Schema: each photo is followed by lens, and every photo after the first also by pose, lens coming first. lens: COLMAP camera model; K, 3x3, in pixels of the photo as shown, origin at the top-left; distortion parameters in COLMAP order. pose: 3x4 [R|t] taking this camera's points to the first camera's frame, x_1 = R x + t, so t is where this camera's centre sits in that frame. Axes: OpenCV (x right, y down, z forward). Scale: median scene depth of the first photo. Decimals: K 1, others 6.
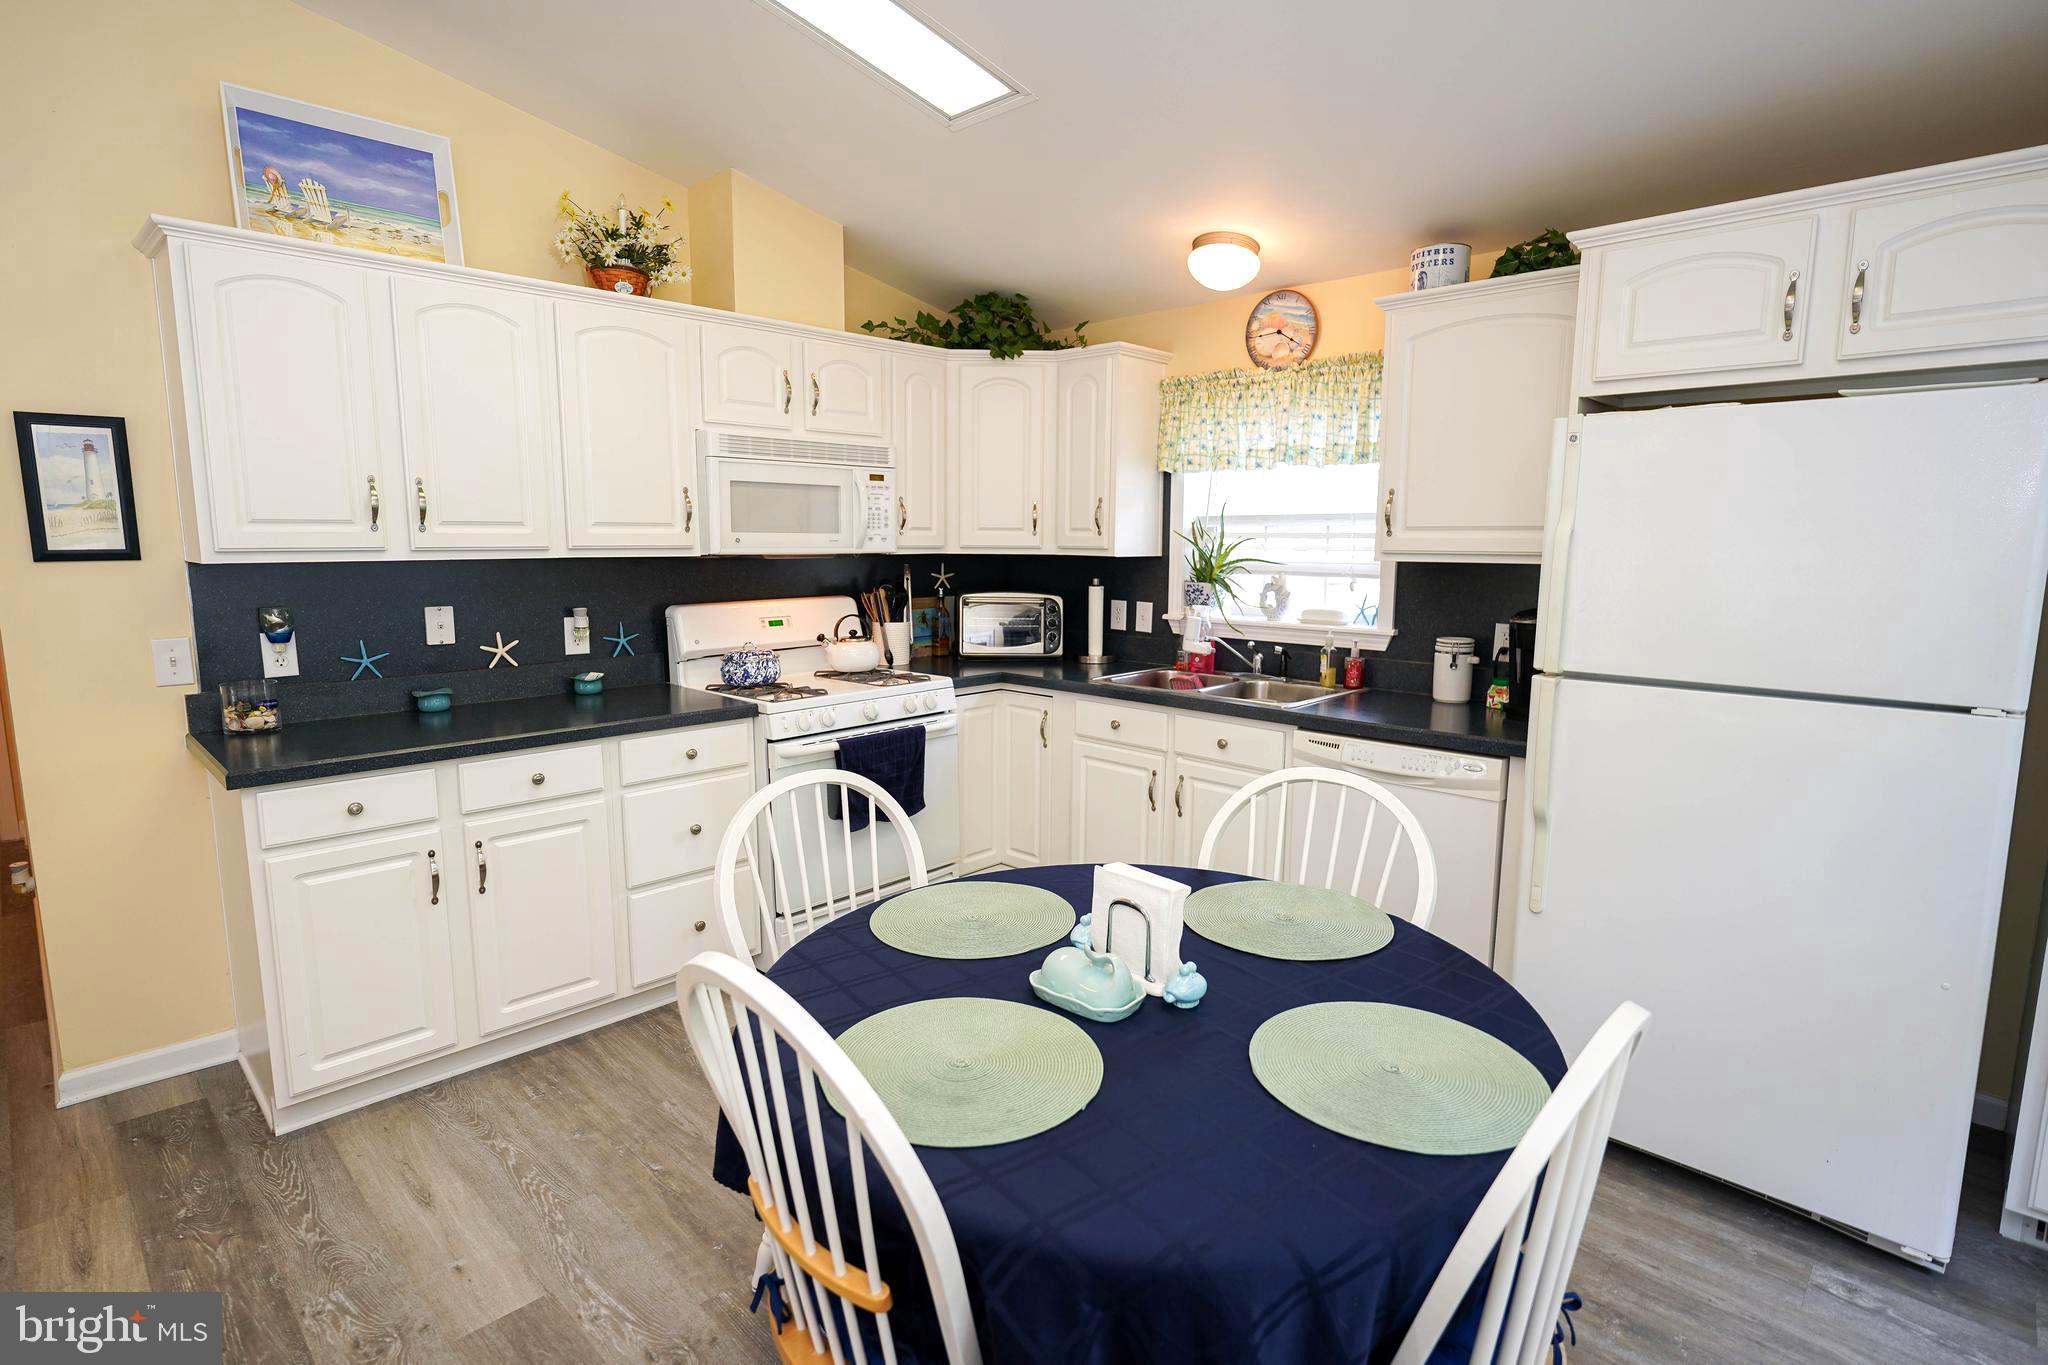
lens RADIAL K [[1021.3, 0, 1019.3], [0, 1021.3, 680.1], [0, 0, 1]] dist [-0.005521, -0.001492]
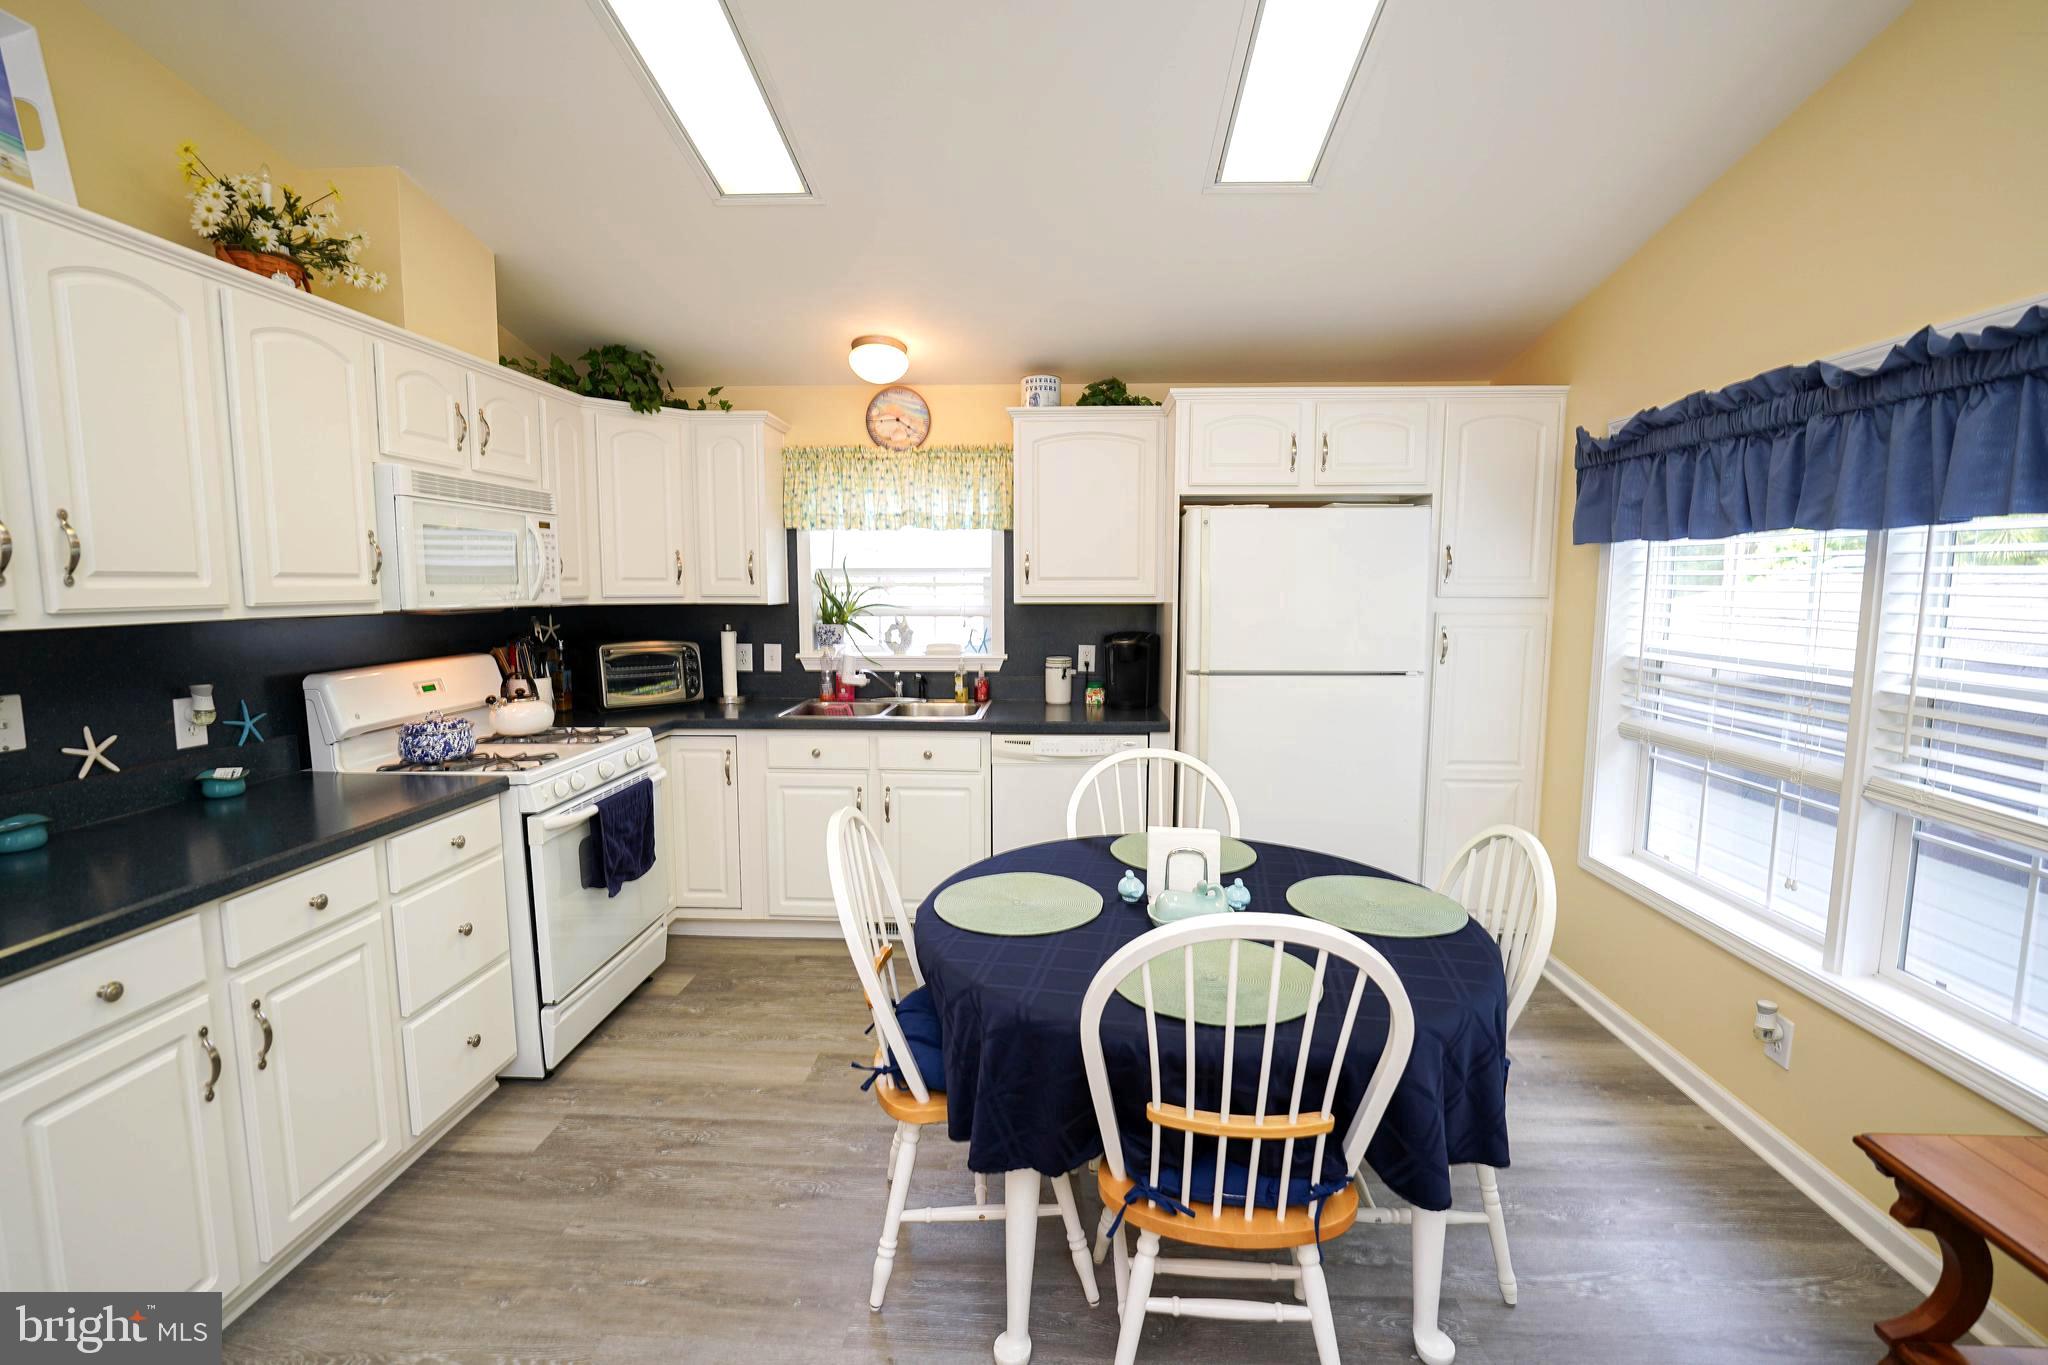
lens RADIAL K [[915.3, 0, 1024.0], [0, 915.3, 682.5], [0, 0, 1]] dist [-0.016540, -0.000631]
pose [[0.747154, -0.075014, 0.660404, -0.394458], [0.095450, 0.995421, 0.005079, -0.016901], [-0.657761, 0.059241, 0.750893, 0.091963]]
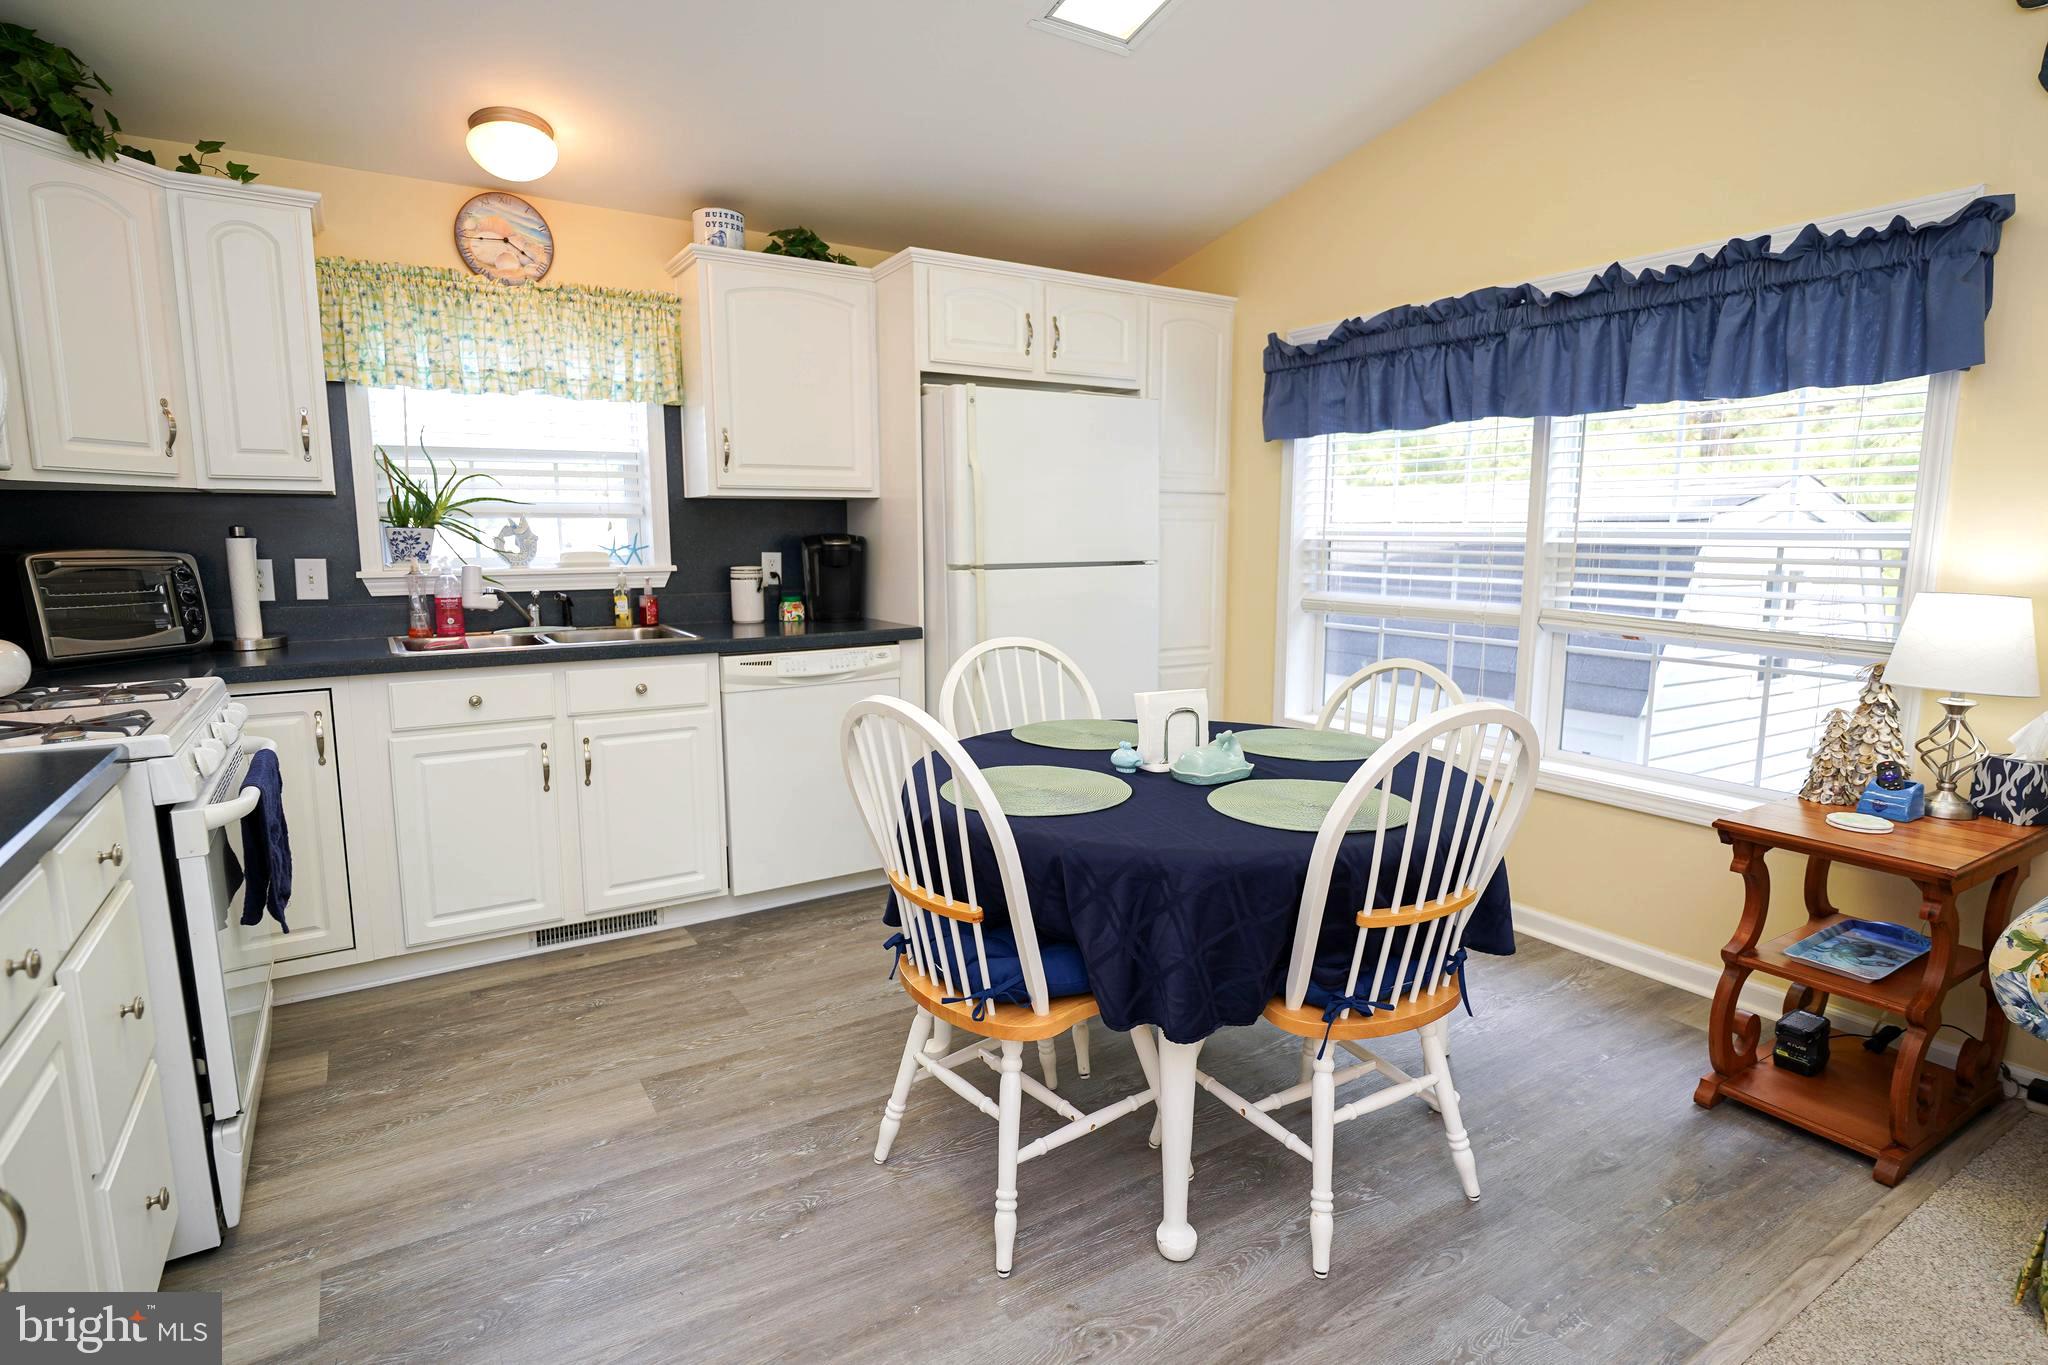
lens RADIAL K [[1045.2, 0, 1024.0], [0, 1045.2, 678.3], [0, 0, 1]] dist [-0.003455, -0.000402]
pose [[0.232362, -0.141252, 0.962318, -0.583685], [0.139671, 0.983990, 0.110708, -0.003616], [-0.962549, 0.108684, 0.248370, 0.391919]]
